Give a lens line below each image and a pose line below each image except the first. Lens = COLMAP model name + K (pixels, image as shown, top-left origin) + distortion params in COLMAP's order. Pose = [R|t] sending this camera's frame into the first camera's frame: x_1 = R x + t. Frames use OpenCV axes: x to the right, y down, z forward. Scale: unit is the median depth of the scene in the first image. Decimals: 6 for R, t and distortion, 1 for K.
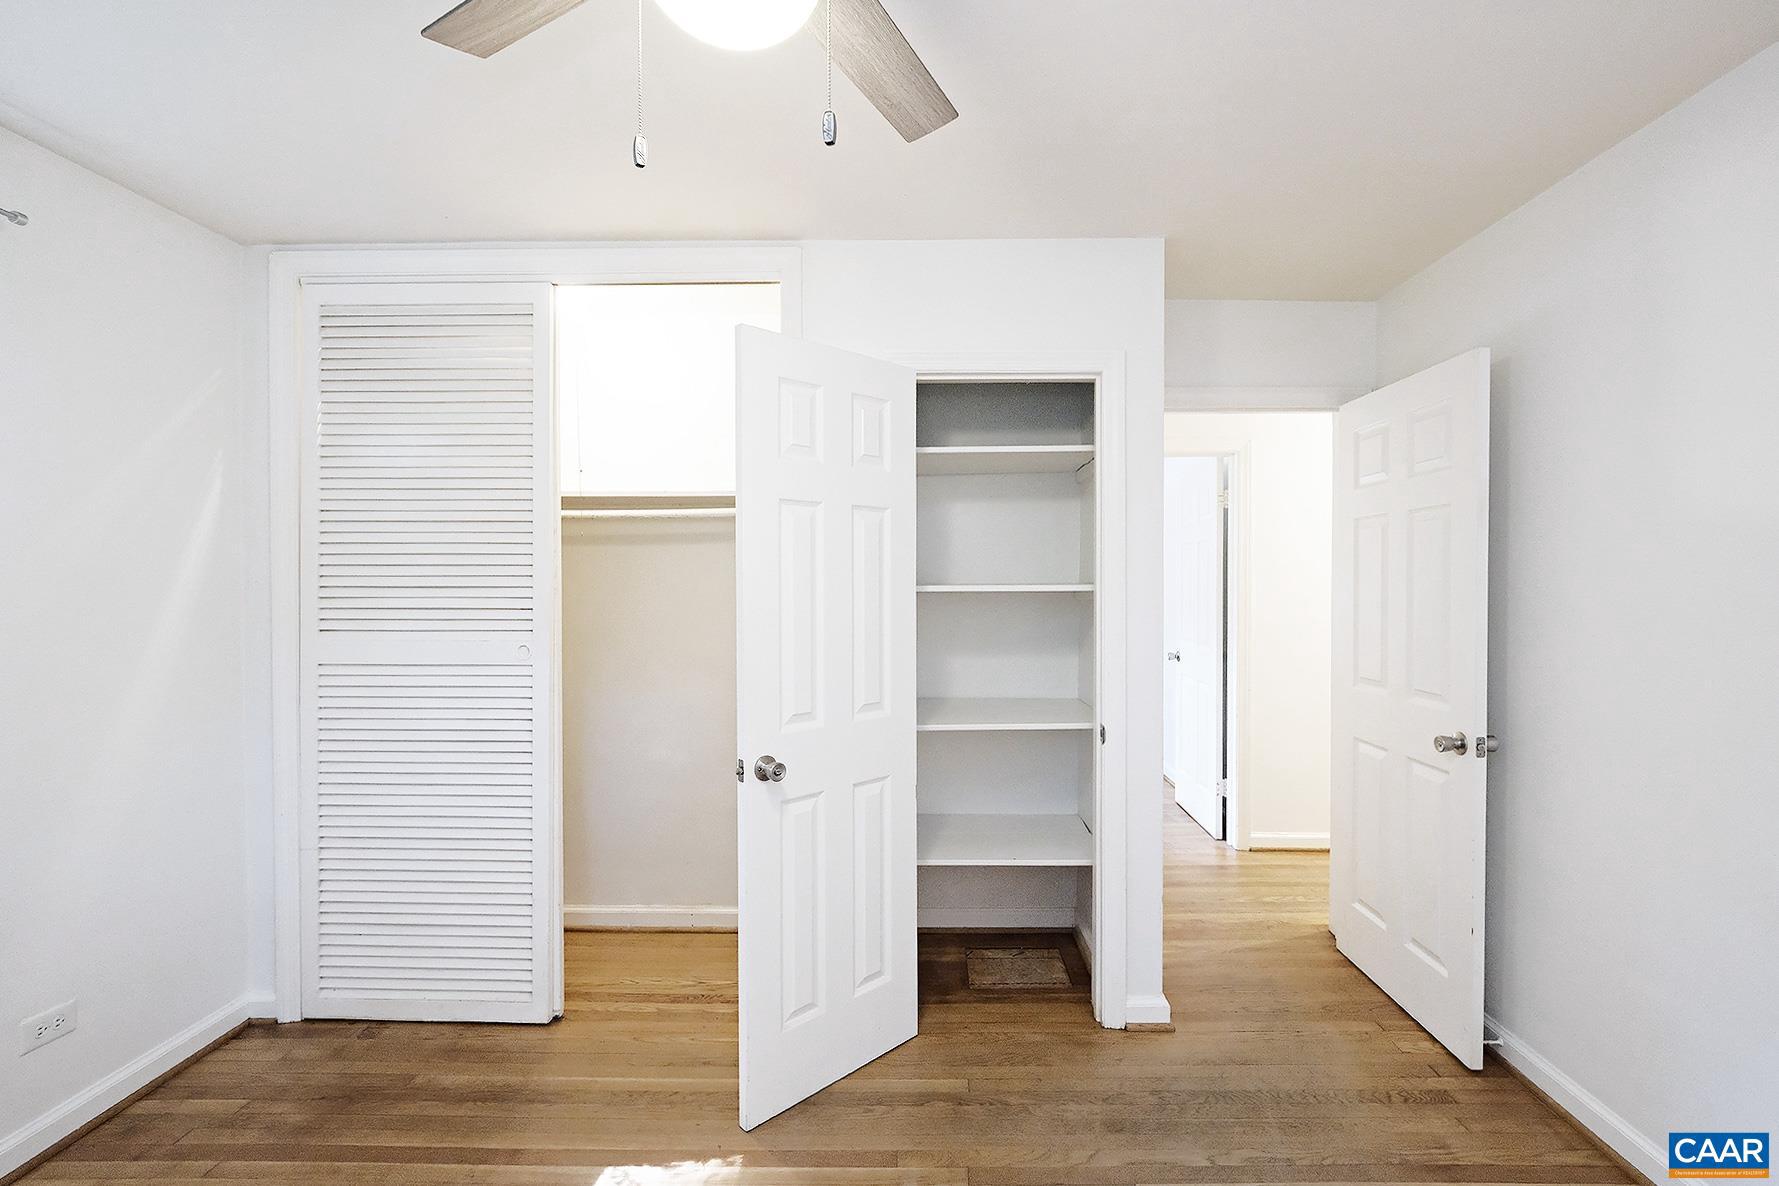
lens RADIAL K [[798.9, 0, 894.1], [0, 798.9, 590.5], [0, 0, 1]] dist [-0.012225, -0.000589]
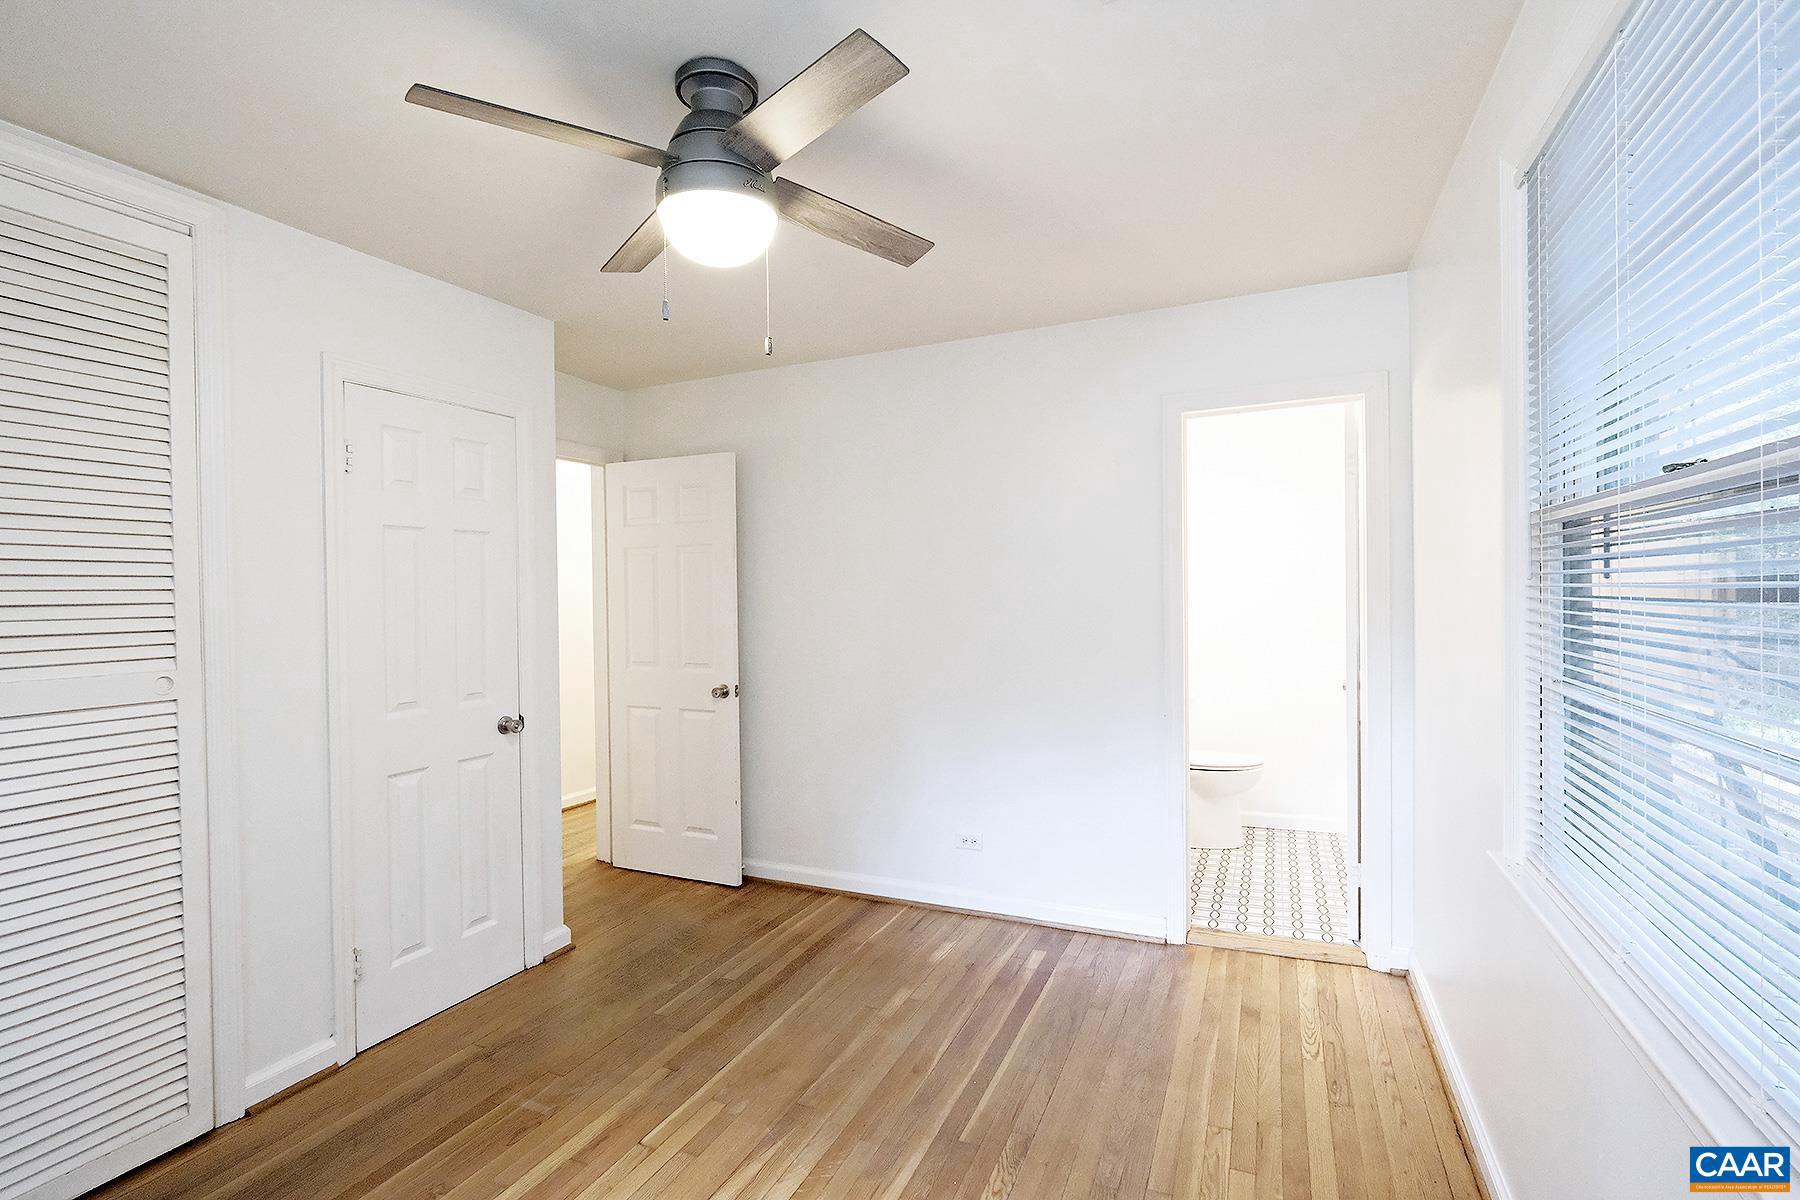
lens RADIAL K [[808.4, 0, 900.9], [0, 808.4, 596.8], [0, 0, 1]] dist [-0.012225, -0.000589]
pose [[0.397830, -0.011303, 0.917390, -0.655933], [0.023663, 0.999718, 0.002055, 0.003159], [-0.917154, 0.020890, 0.397985, -0.001352]]
